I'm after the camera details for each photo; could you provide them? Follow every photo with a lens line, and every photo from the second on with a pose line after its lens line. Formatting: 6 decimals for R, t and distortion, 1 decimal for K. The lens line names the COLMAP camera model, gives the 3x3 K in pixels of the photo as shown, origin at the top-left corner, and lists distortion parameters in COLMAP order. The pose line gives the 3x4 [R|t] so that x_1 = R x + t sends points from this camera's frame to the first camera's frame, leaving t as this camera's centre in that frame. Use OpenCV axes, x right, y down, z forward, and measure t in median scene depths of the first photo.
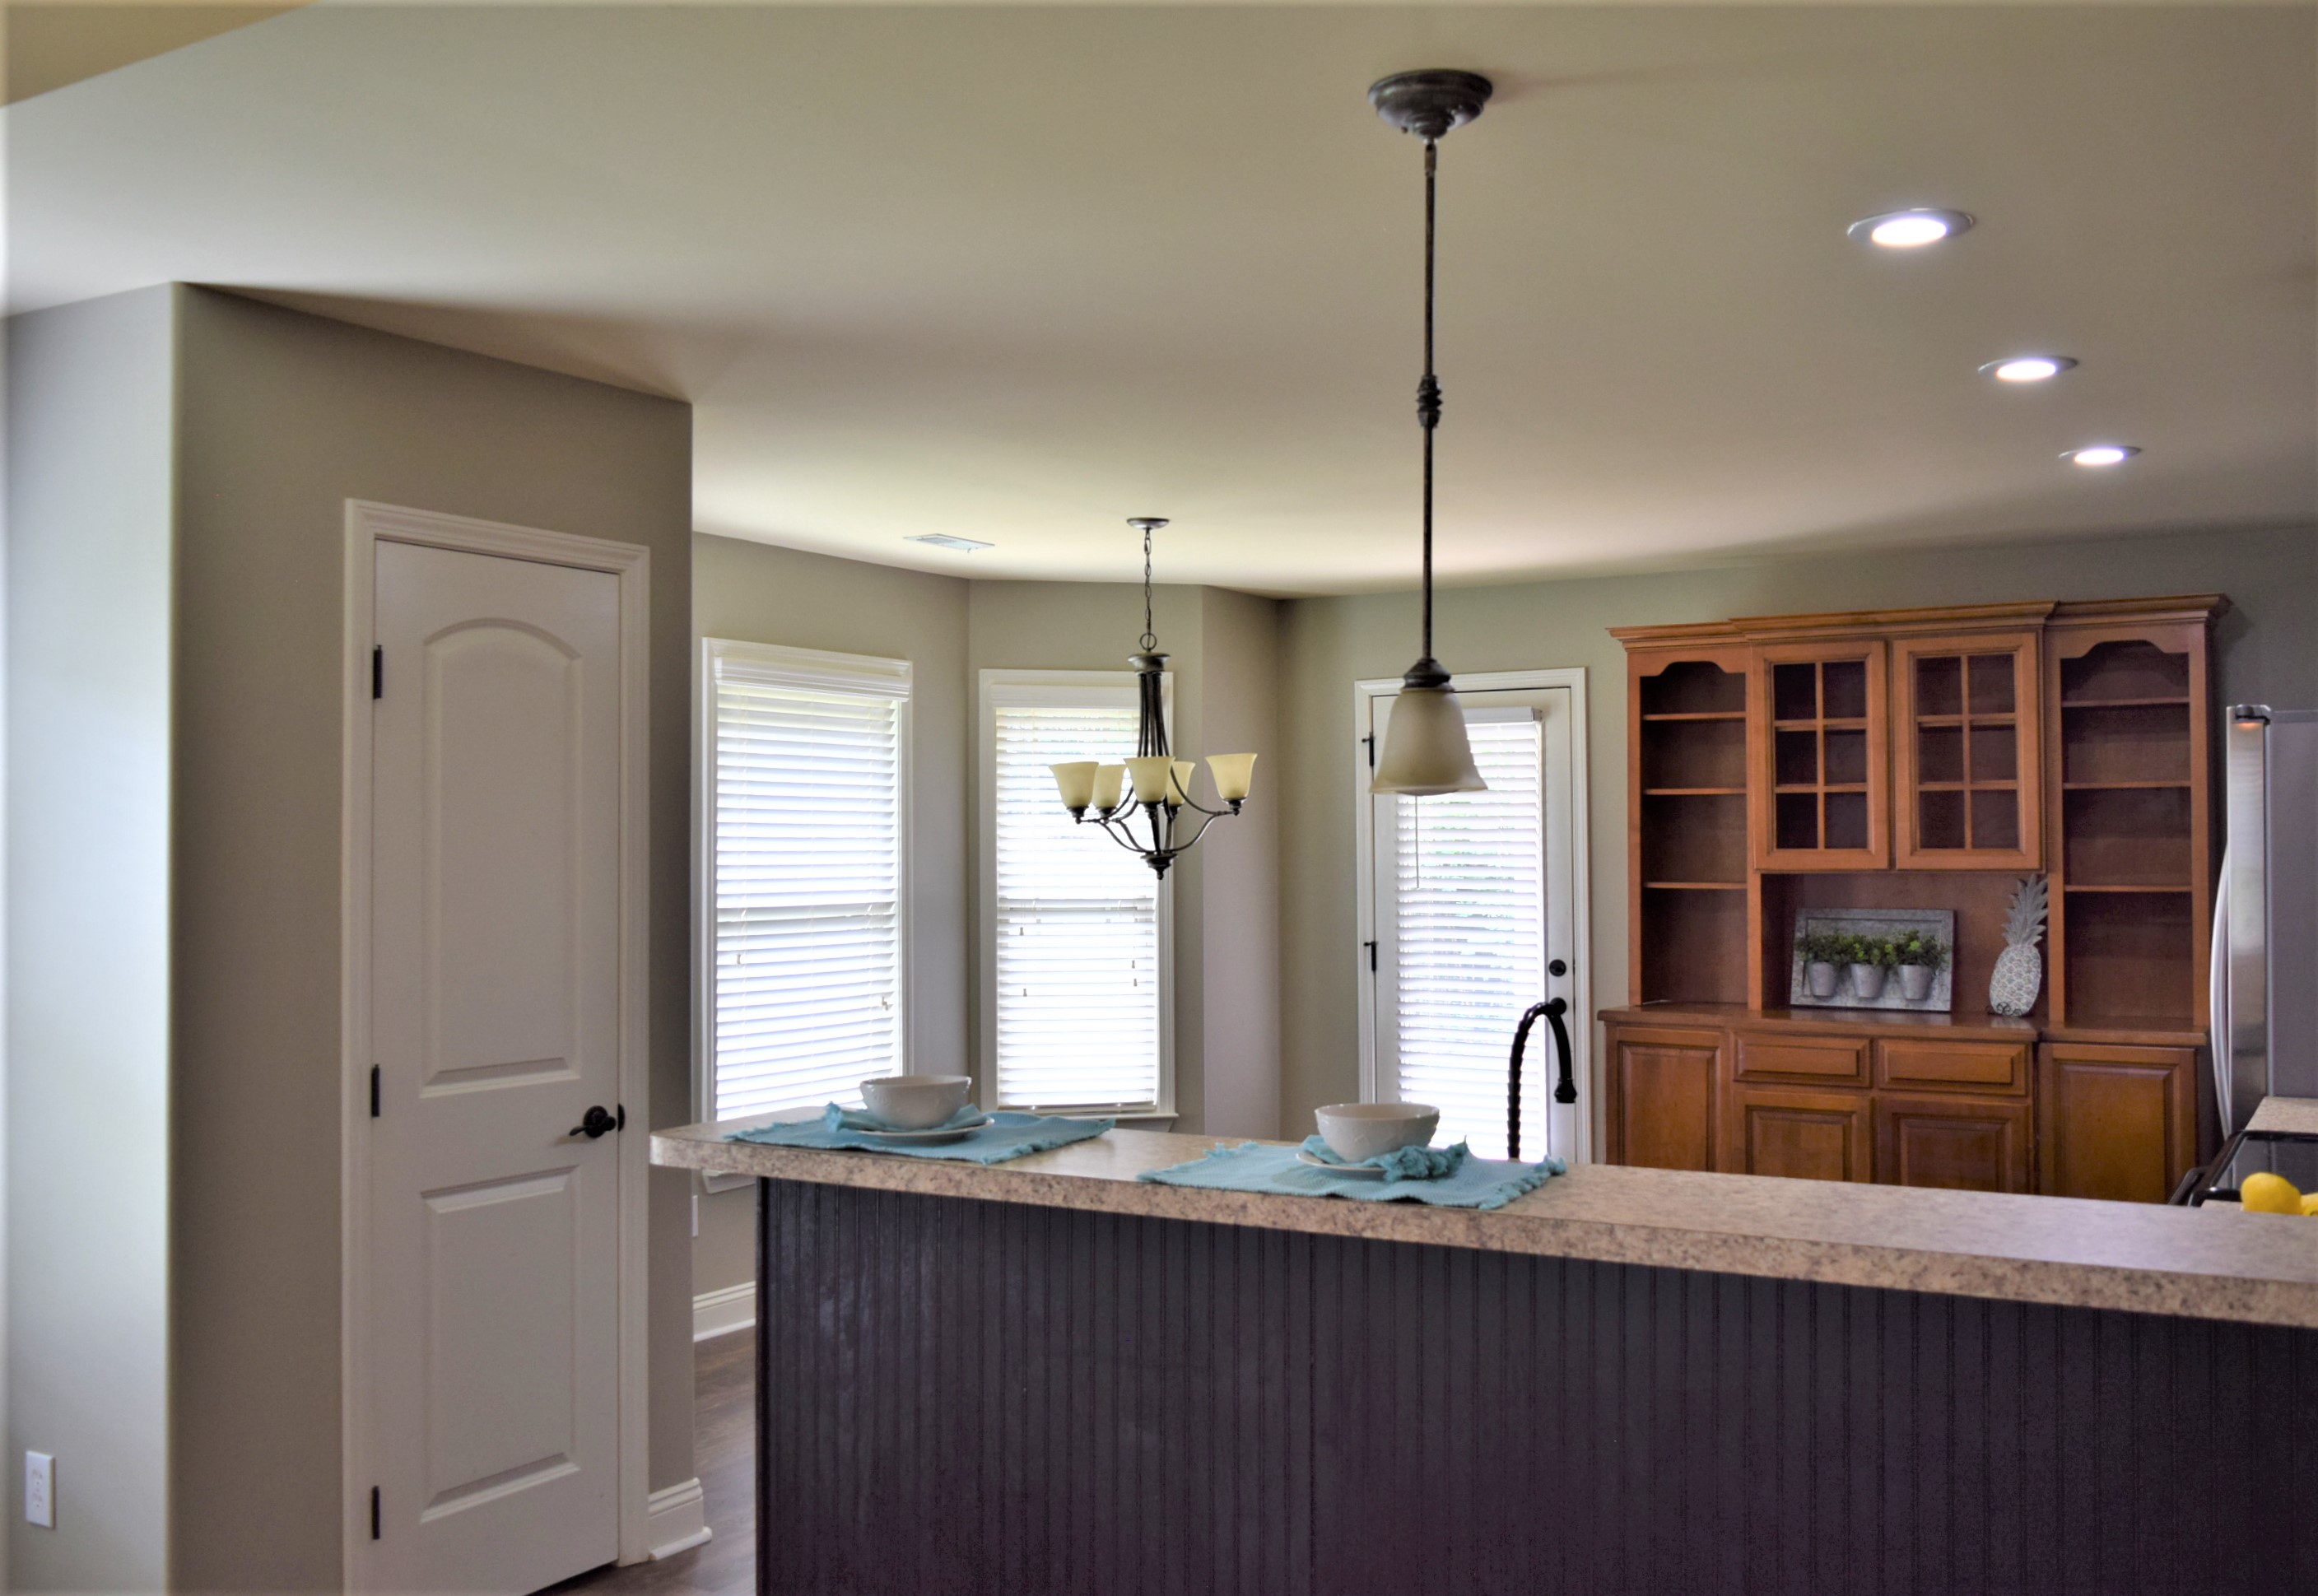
lens RADIAL K [[2141.1, 0, 1159.0], [0, 2141.1, 798.0], [0, 0, 1]] dist [-0.000819, -0.000241]
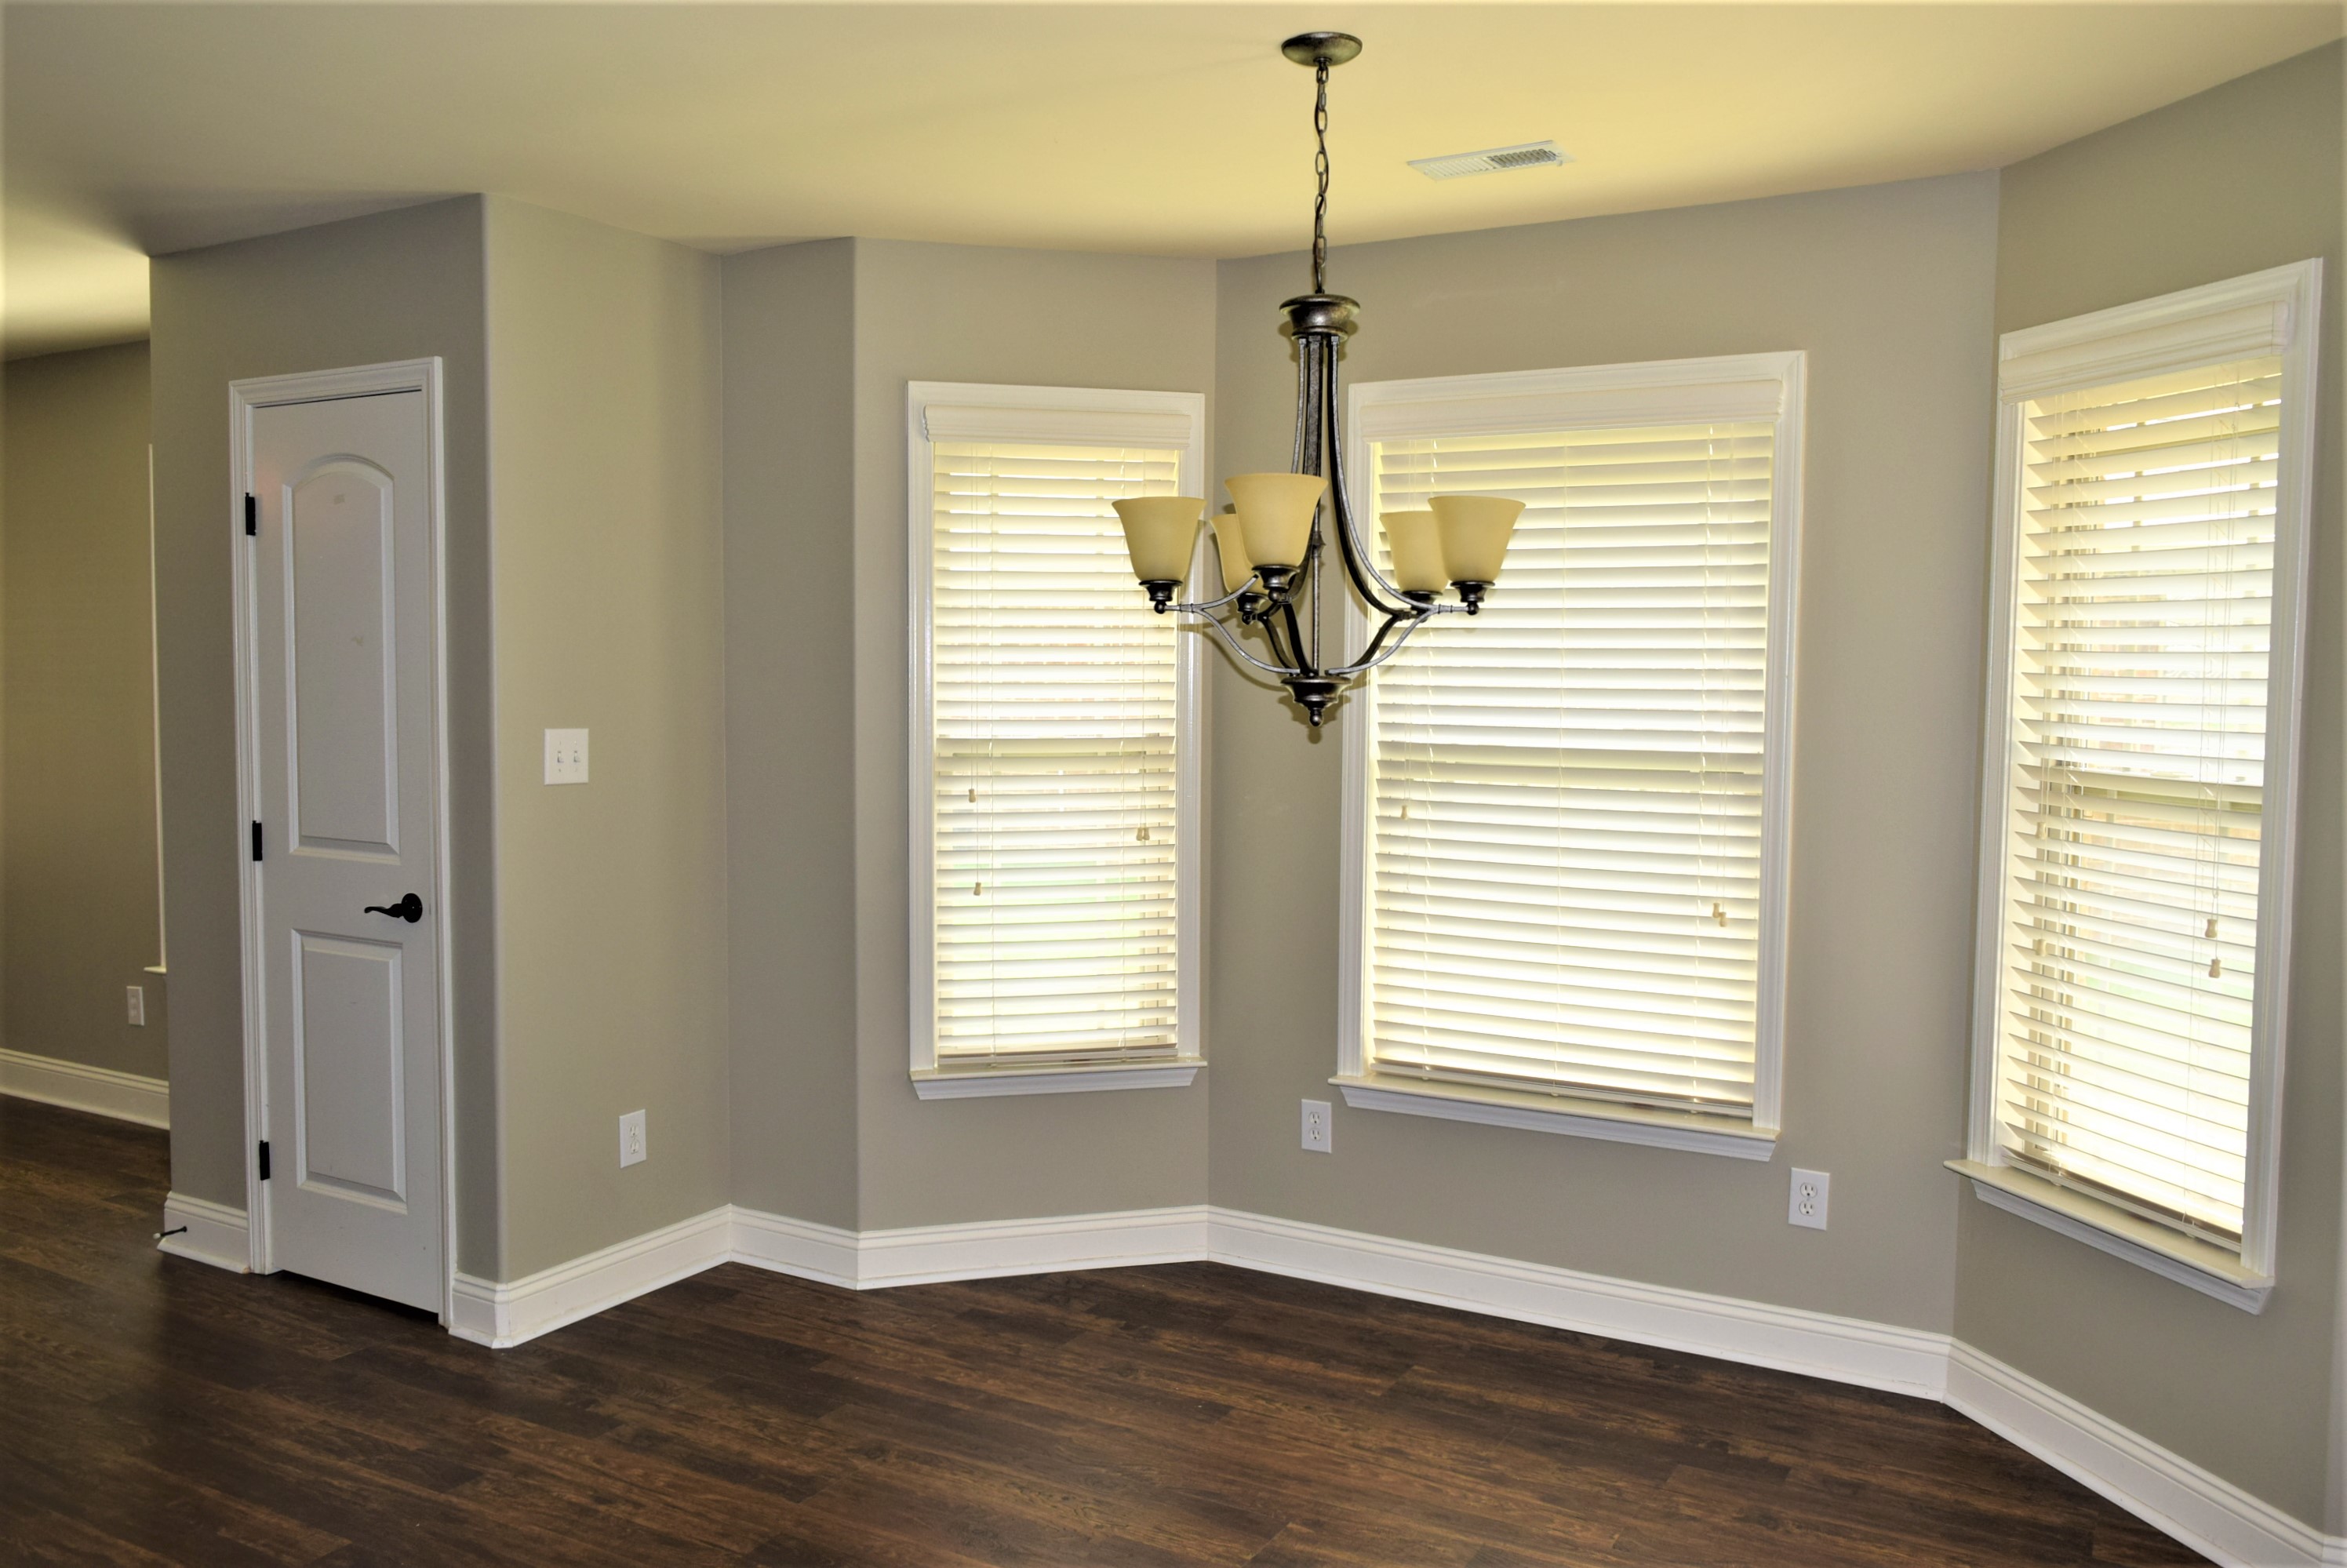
lens RADIAL K [[2032.8, 0, 1172.8], [0, 2032.8, 835.5], [0, 0, 1]] dist [-0.152463, 0.002479]
pose [[-0.010923, 0.076357, -0.997021, 0.523202], [0.009343, 0.997044, 0.076257, 0.031156], [0.999897, -0.008482, -0.011604, 1.010063]]
